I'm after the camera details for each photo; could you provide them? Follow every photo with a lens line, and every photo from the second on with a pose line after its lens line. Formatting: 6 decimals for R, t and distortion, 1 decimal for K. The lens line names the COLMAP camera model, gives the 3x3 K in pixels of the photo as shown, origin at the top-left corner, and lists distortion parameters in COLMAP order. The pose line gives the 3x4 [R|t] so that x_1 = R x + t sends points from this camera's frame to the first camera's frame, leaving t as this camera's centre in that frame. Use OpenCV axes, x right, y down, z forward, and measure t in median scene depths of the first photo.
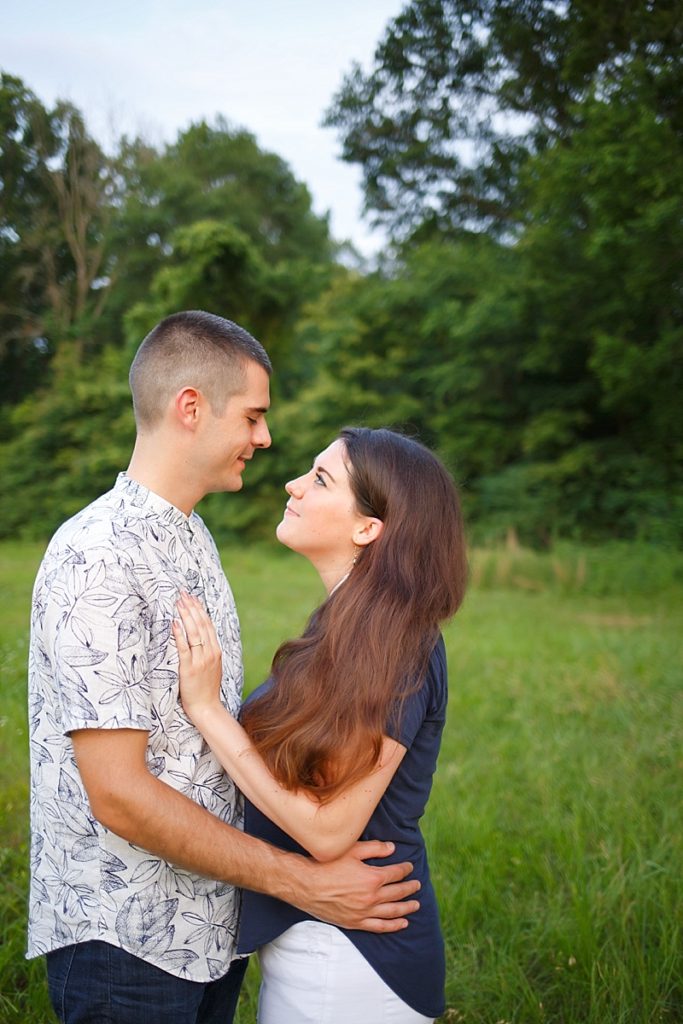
lens RADIAL K [[986.7, 0, 341.5], [0, 986.7, 512.0], [0, 0, 1]] dist [-0.053136, 0.022120]
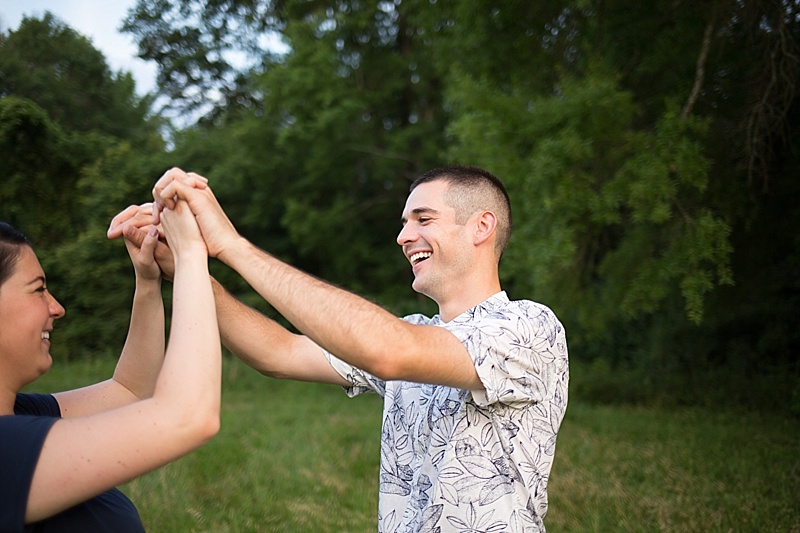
lens RADIAL K [[770.9, 0, 400.0], [0, 770.9, 266.5], [0, 0, 1]] dist [-0.053136, 0.022120]
pose [[0.962440, 0.027582, 0.270091, 0.098329], [-0.004037, 0.996170, -0.087342, 0.003707], [-0.271466, 0.082971, 0.958865, -0.058124]]
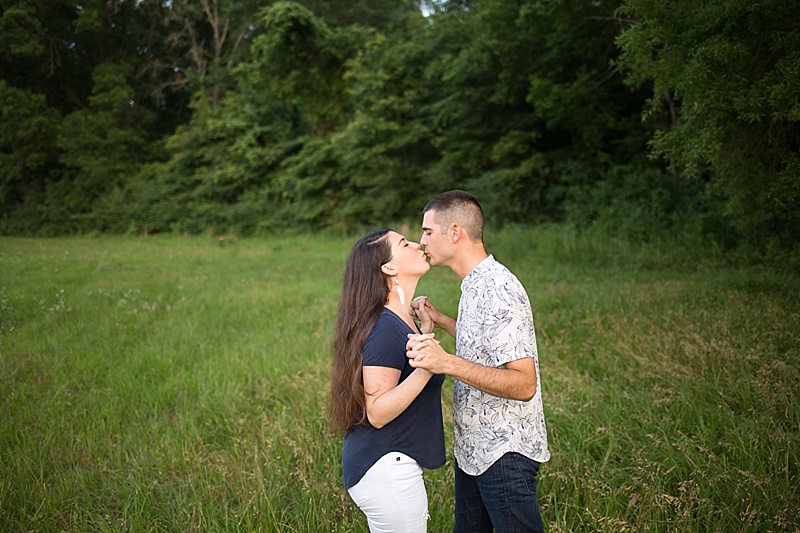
lens RADIAL K [[768.2, 0, 396.0], [0, 768.2, 258.1], [0, 0, 1]] dist [-0.048431, 0.008920]
pose [[0.996333, -0.026637, -0.081314, 0.118998], [0.032548, 0.996855, 0.072253, -0.005335], [0.079134, -0.074635, 0.994066, -0.112301]]
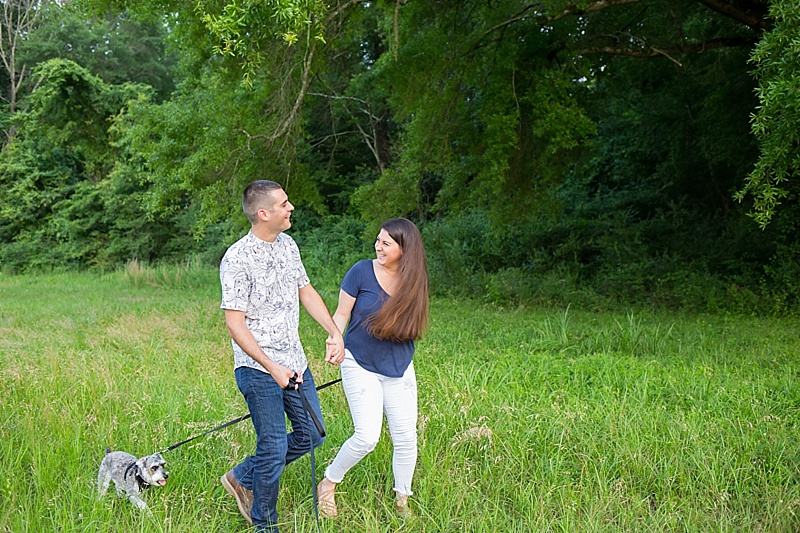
lens RADIAL K [[770.9, 0, 400.0], [0, 770.9, 266.5], [0, 0, 1]] dist [-0.053136, 0.022120]
pose [[0.992521, -0.017673, 0.120786, 0.280745], [0.014606, 0.999549, 0.026224, 0.004926], [-0.121195, -0.024264, 0.992332, -0.286546]]
